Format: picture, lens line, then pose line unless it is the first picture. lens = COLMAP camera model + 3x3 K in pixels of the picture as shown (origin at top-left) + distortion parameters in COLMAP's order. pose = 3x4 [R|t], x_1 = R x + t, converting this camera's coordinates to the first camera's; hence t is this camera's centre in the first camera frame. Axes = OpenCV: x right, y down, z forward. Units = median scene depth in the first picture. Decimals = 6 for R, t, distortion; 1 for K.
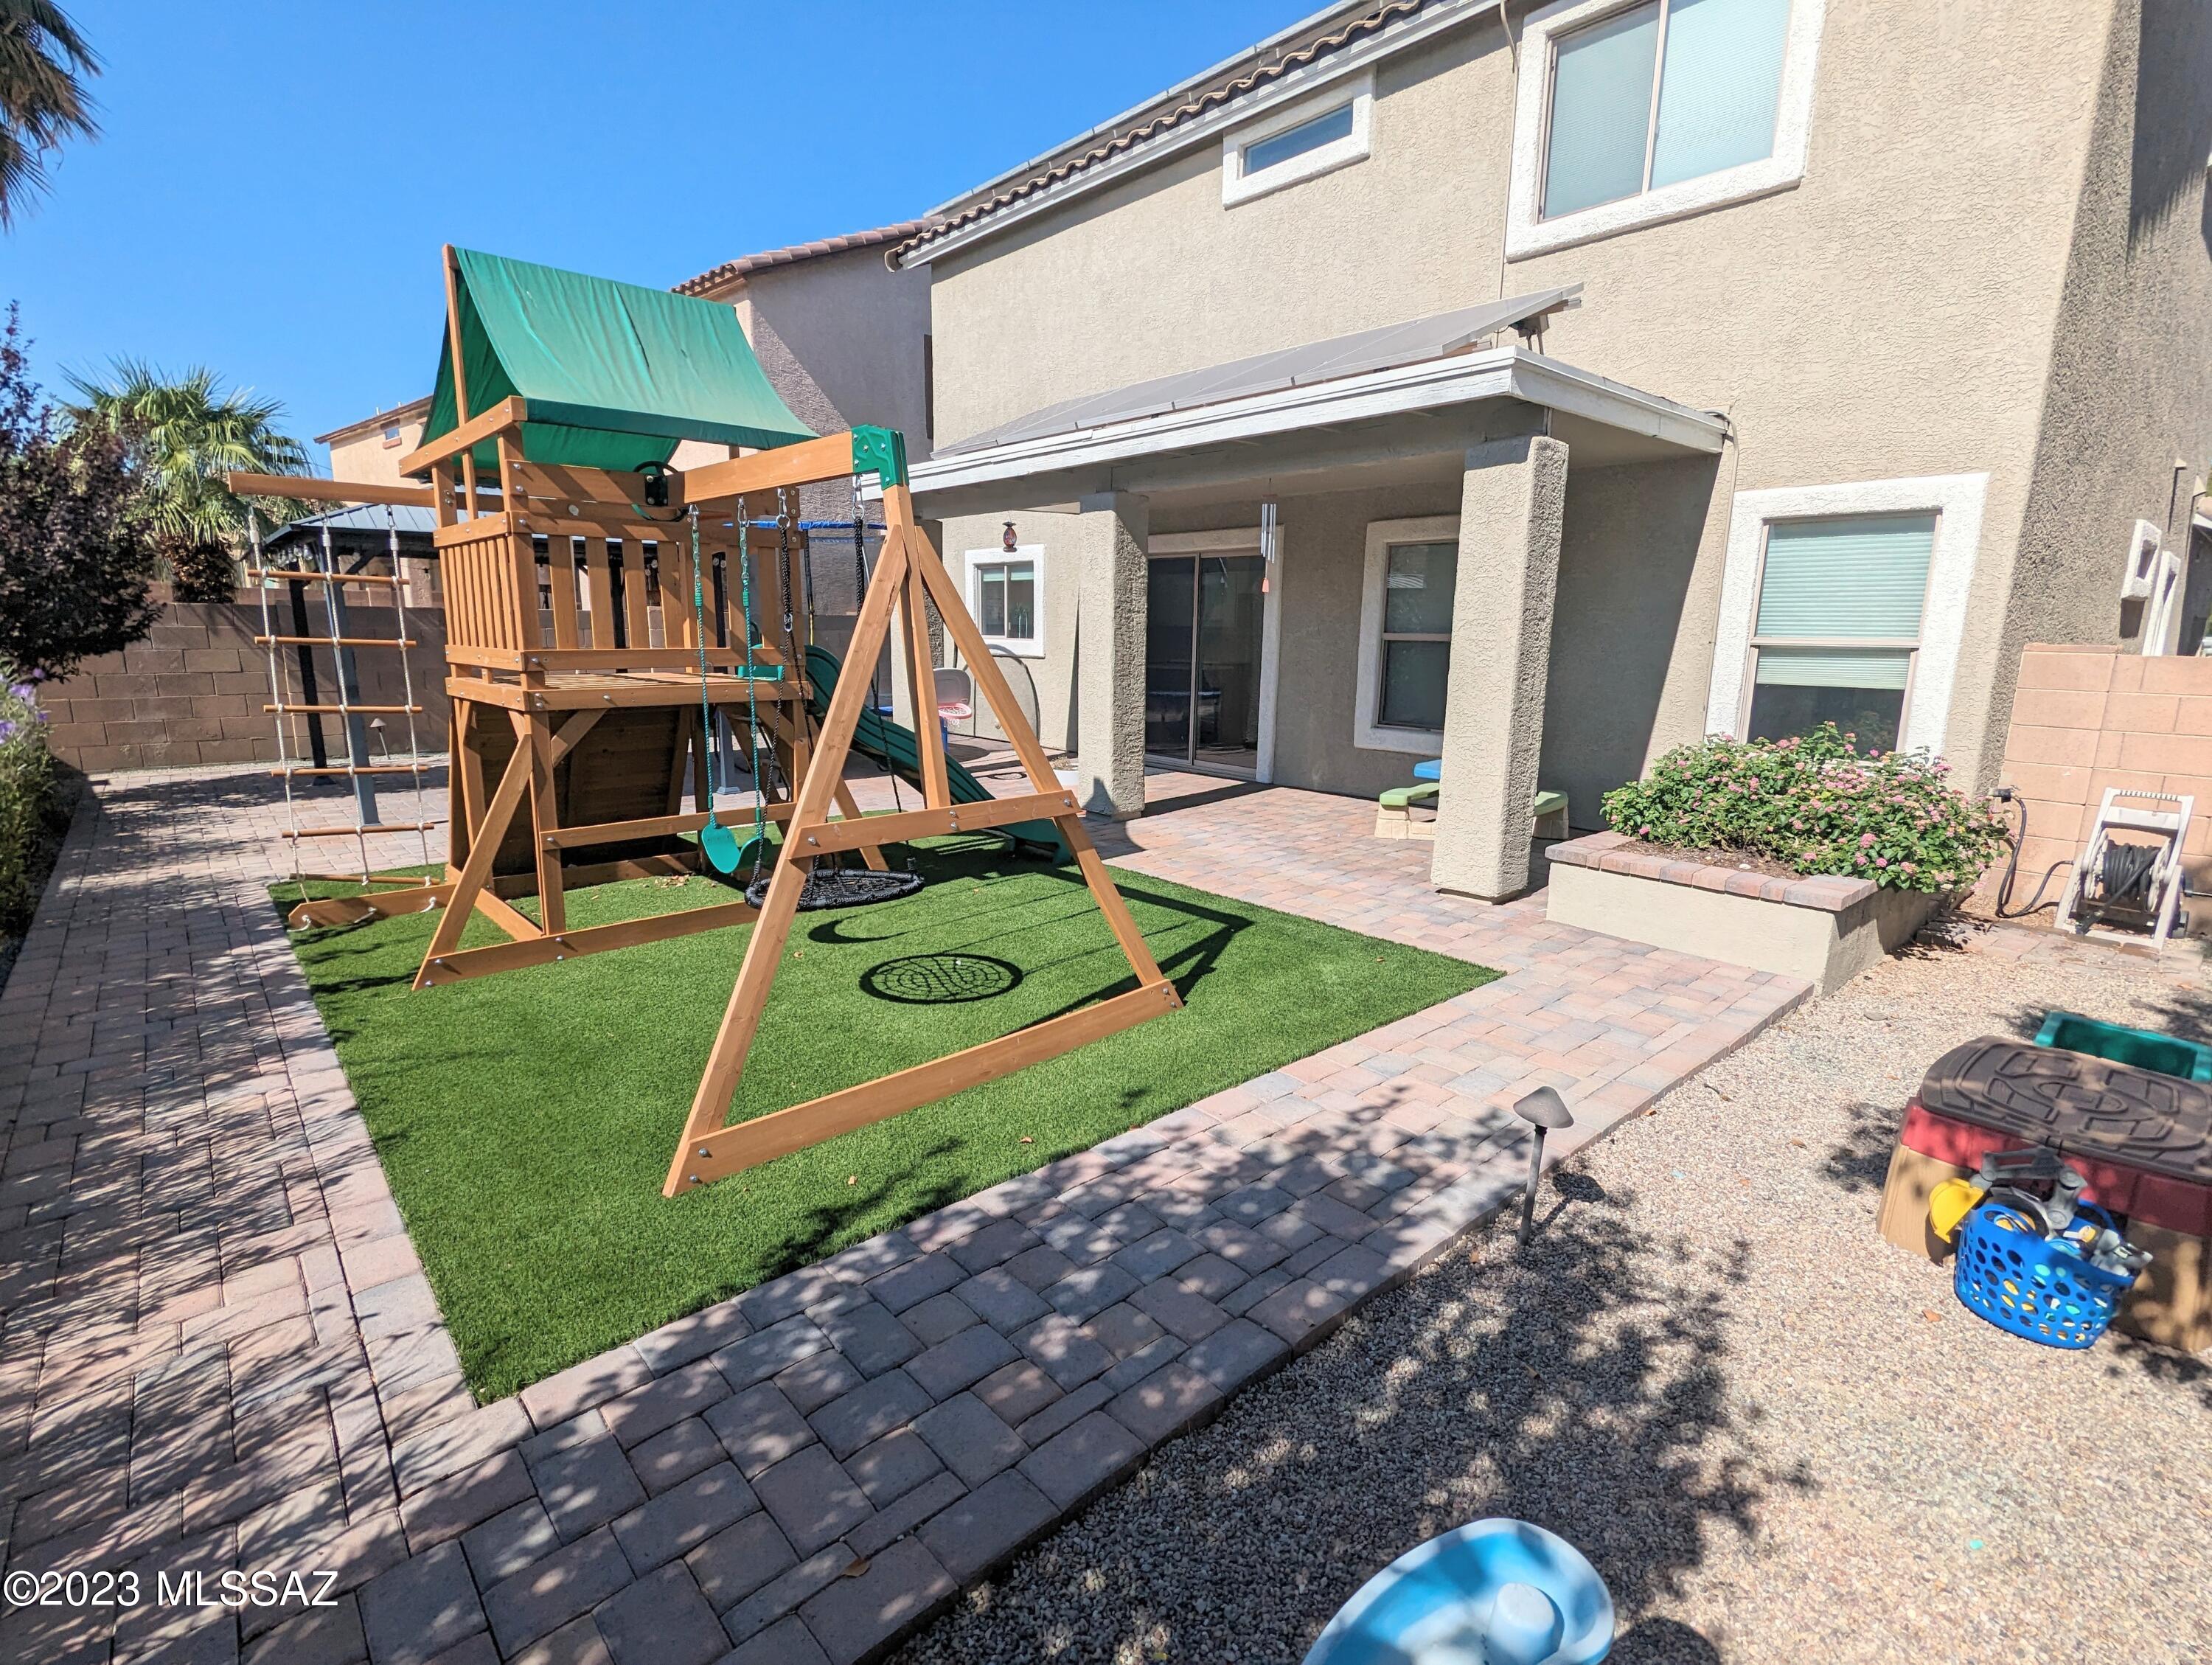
lens RADIAL K [[1044.0, 0, 1103.0], [0, 1044.0, 832.9], [0, 0, 1]] dist [0.002437, 0.000845]
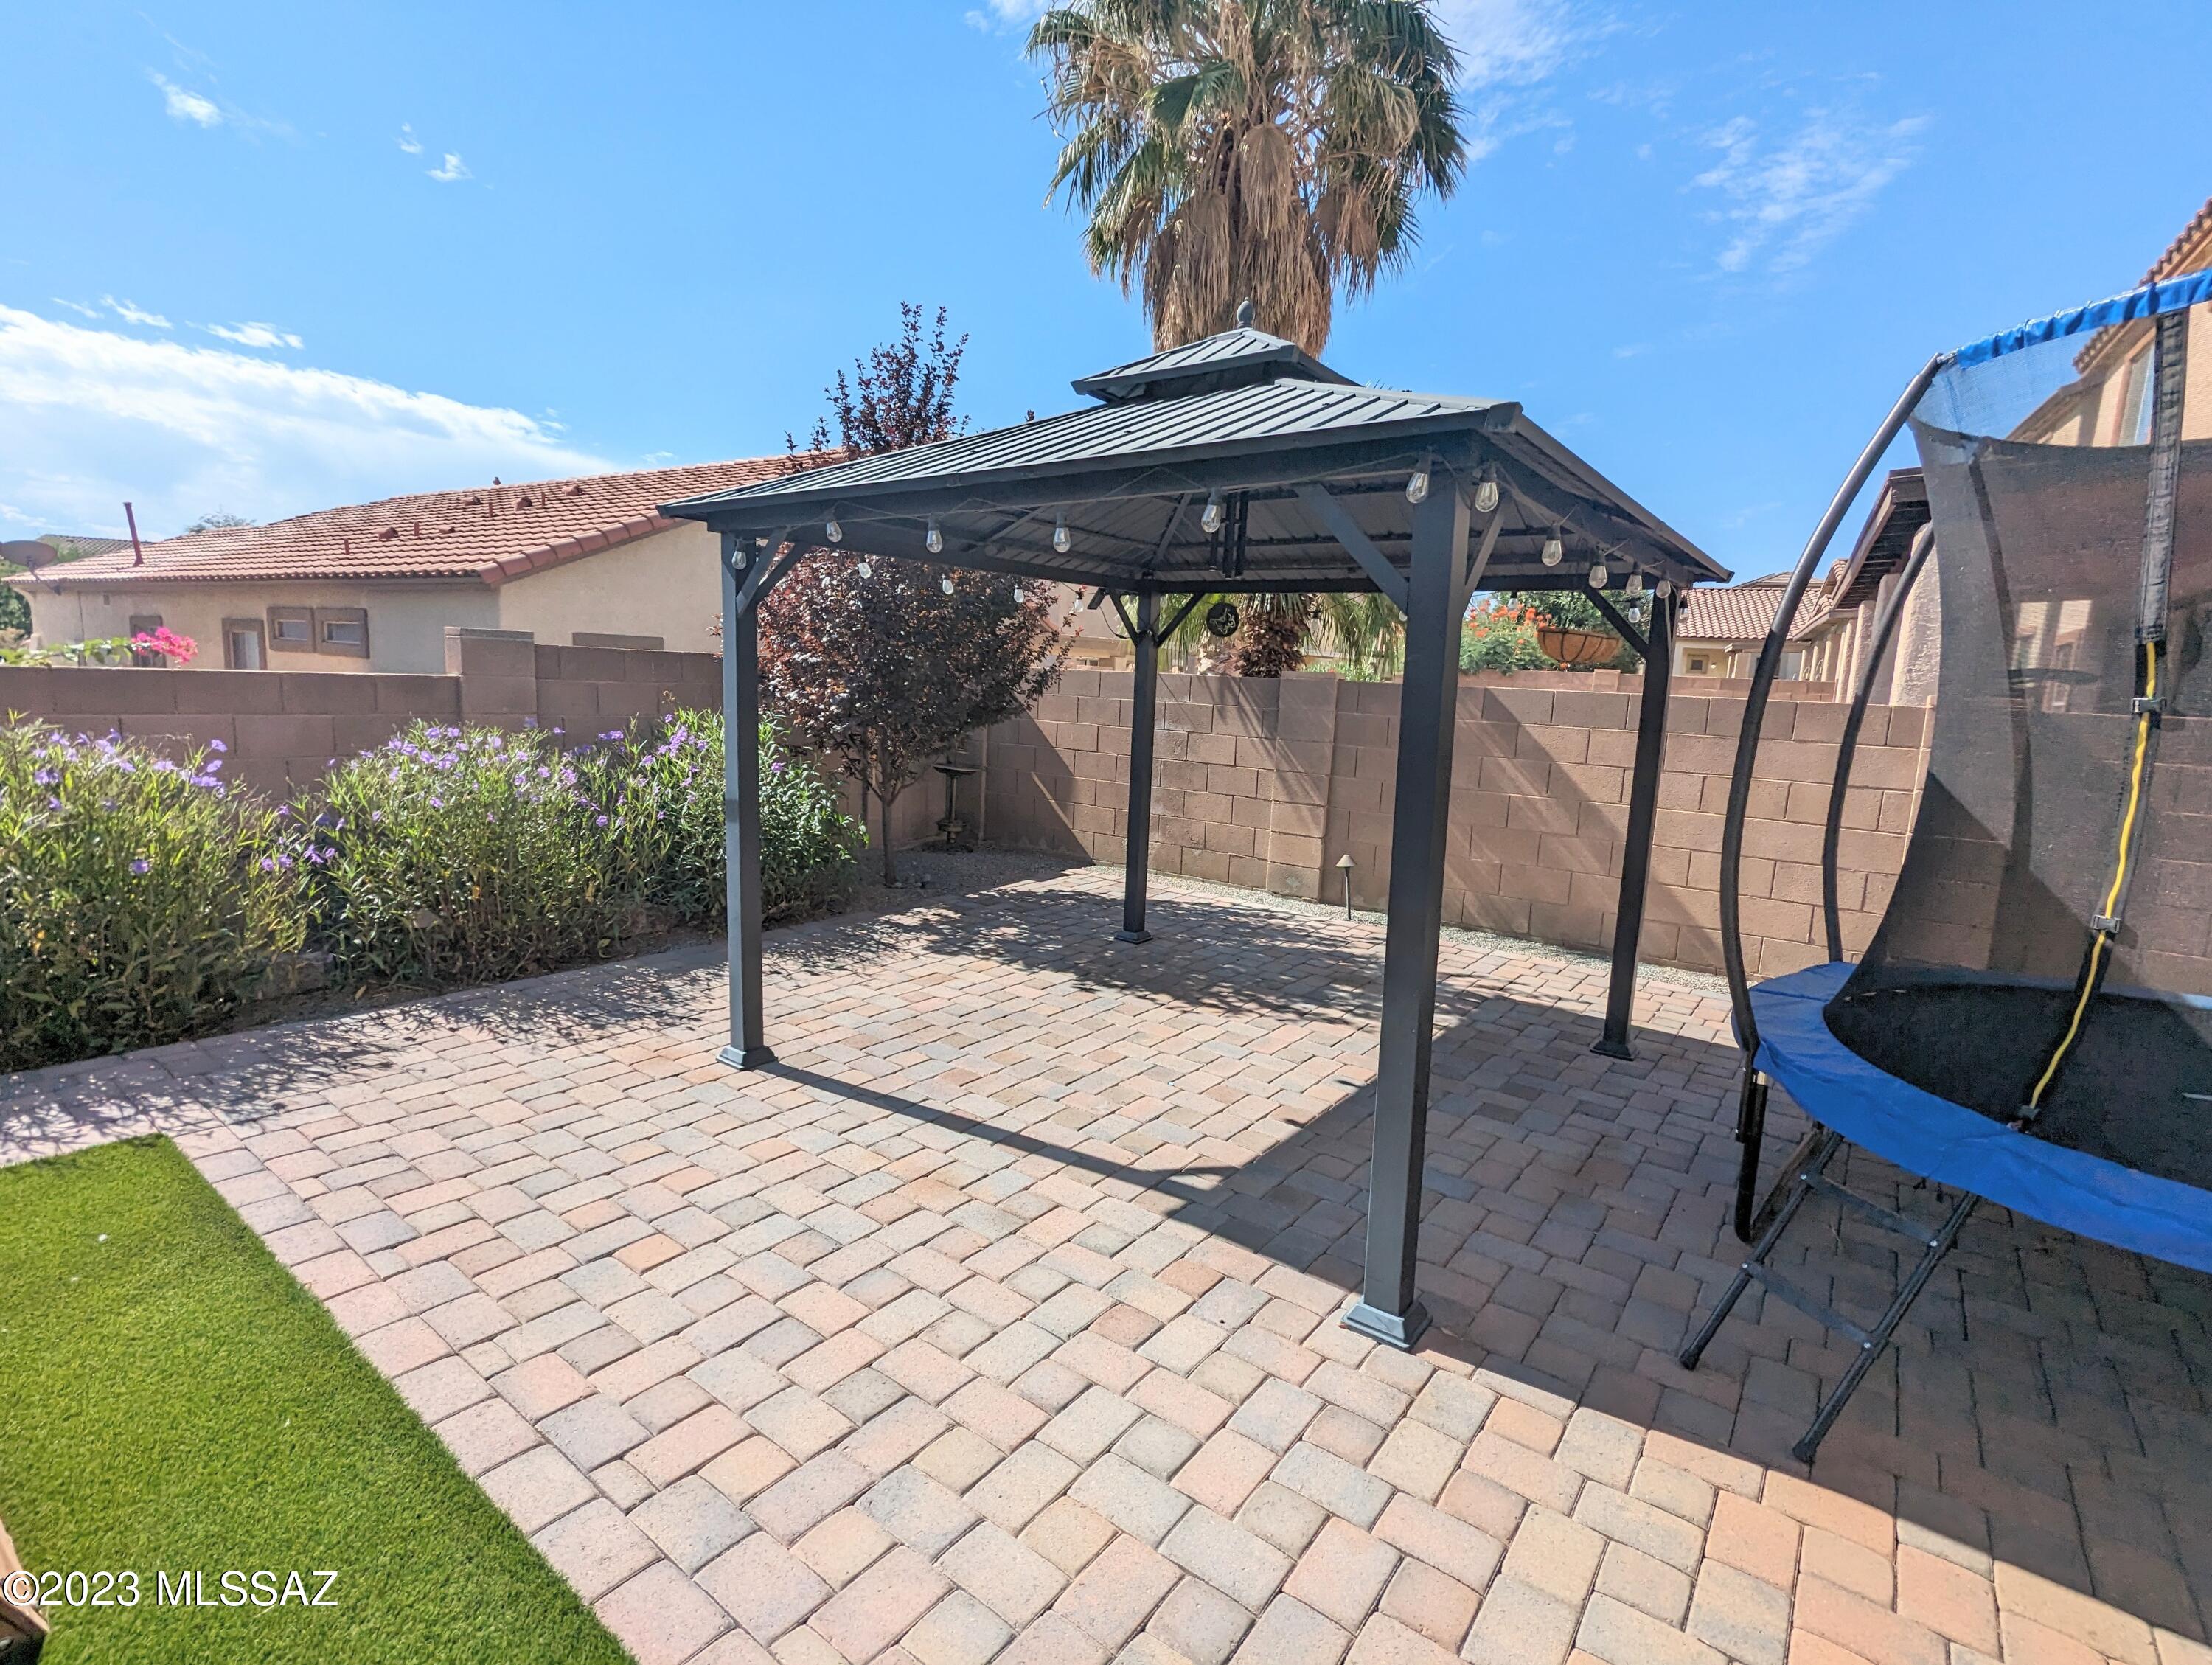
lens RADIAL K [[1051.8, 0, 1100.5], [0, 1051.8, 828.7], [0, 0, 1]] dist [-0.001335, -0.000271]
pose [[0.189352, 0.141258, -0.971695, -0.292552], [-0.239365, 0.966384, 0.093841, -0.426848], [0.952287, 0.214821, 0.216799, 2.052104]]
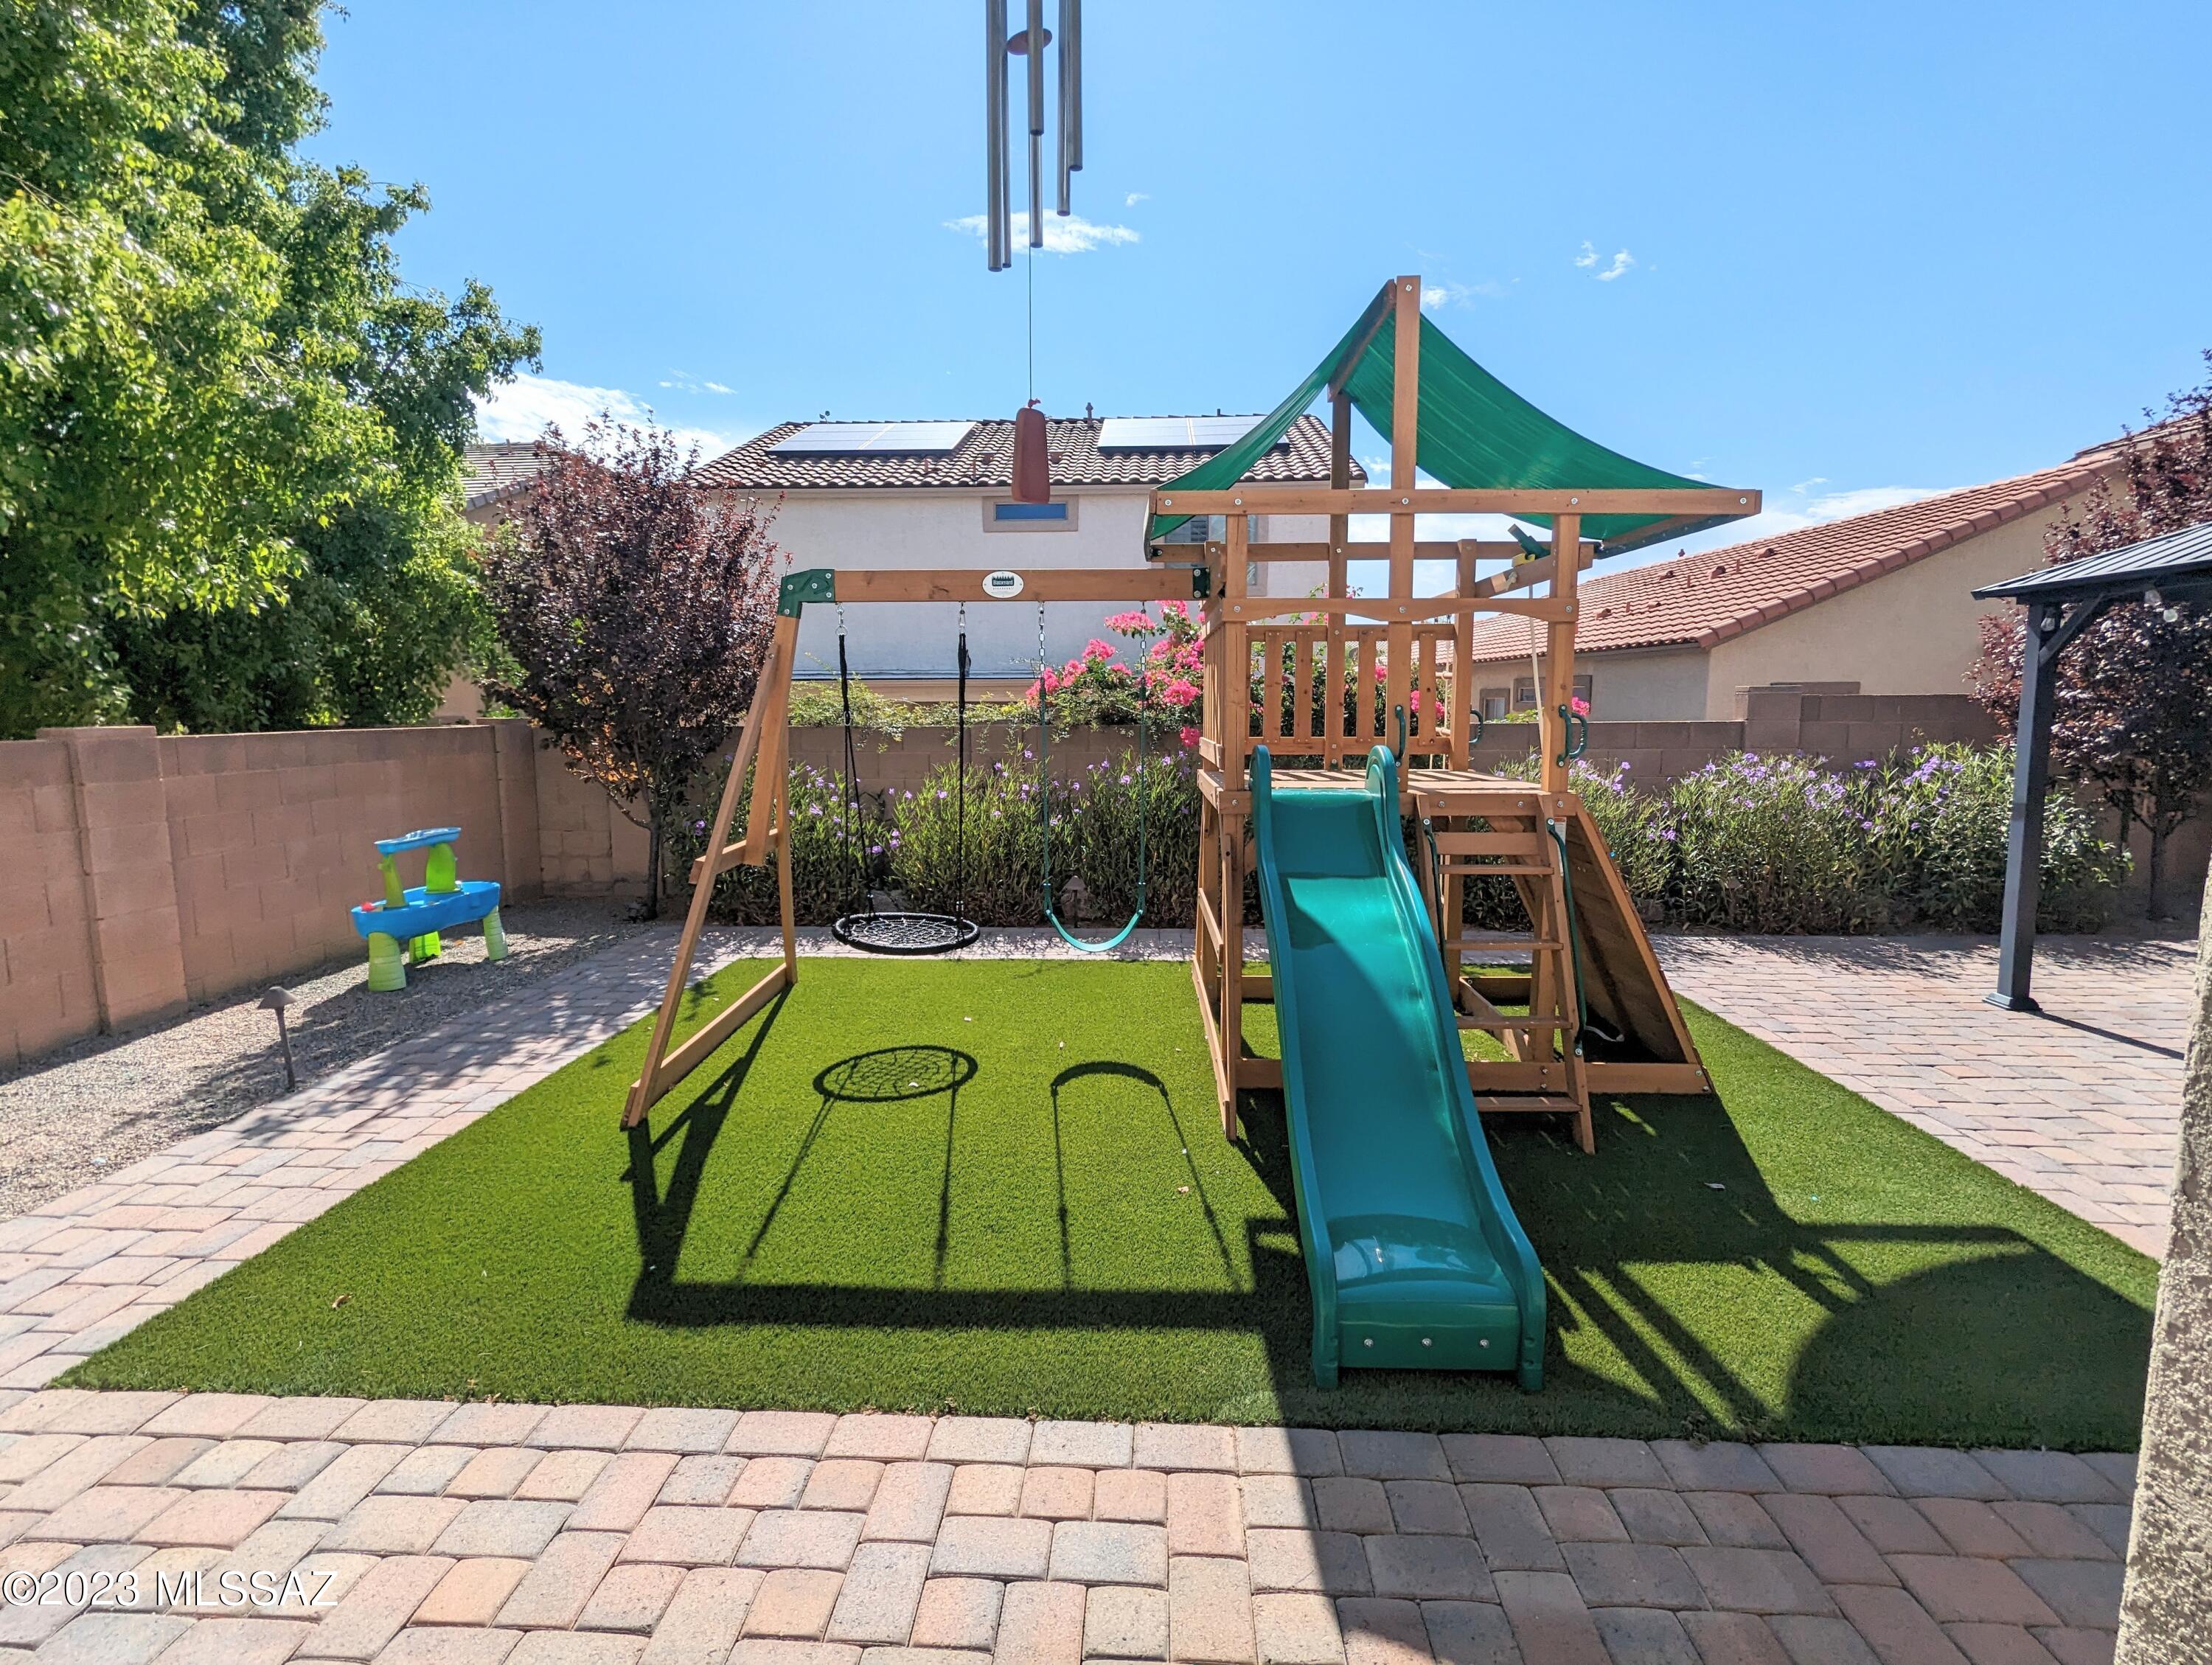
lens RADIAL K [[1051.8, 0, 1100.5], [0, 1051.8, 828.7], [0, 0, 1]] dist [-0.001335, -0.000271]
pose [[-0.703054, 0.079080, -0.706726, 0.451501], [-0.142440, 0.957998, 0.248897, -0.408911], [0.696725, 0.275654, -0.662261, 2.006527]]
